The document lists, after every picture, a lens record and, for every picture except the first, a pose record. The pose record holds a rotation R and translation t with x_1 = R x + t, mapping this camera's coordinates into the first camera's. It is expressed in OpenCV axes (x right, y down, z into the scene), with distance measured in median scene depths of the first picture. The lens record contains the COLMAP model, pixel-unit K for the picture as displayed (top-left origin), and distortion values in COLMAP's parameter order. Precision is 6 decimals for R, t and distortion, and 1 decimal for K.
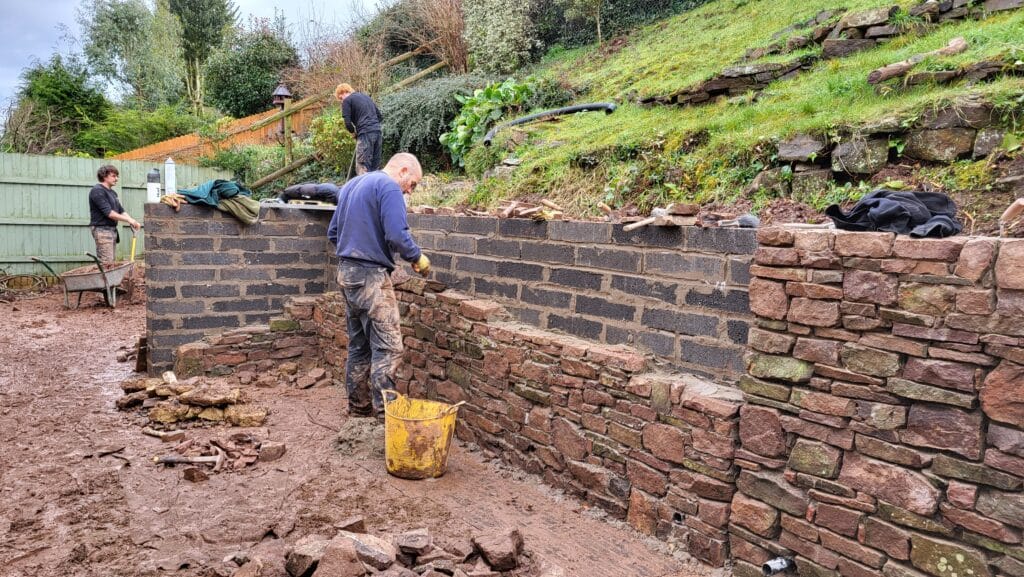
lens RADIAL K [[782.3, 0, 514.1], [0, 782.3, 289.5], [0, 0, 1]] dist [-0.005617, -0.012682]
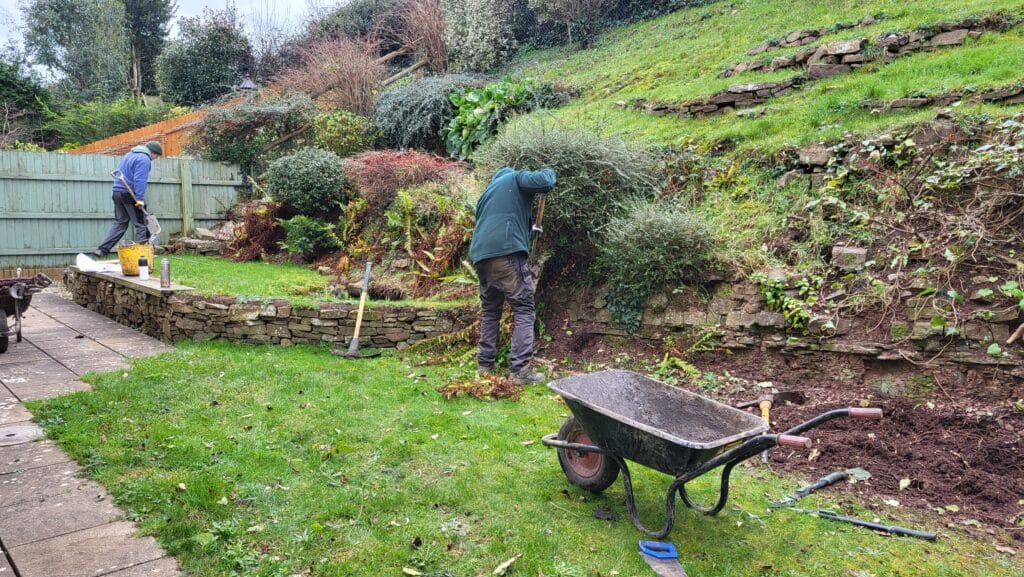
lens RADIAL K [[782.3, 0, 509.7], [0, 782.3, 286.2], [0, 0, 1]] dist [-0.005617, -0.012682]
pose [[0.993388, -0.027743, 0.111402, -0.185555], [0.025530, 0.999448, 0.021244, 0.001140], [-0.111930, -0.018259, 0.993548, -0.165619]]
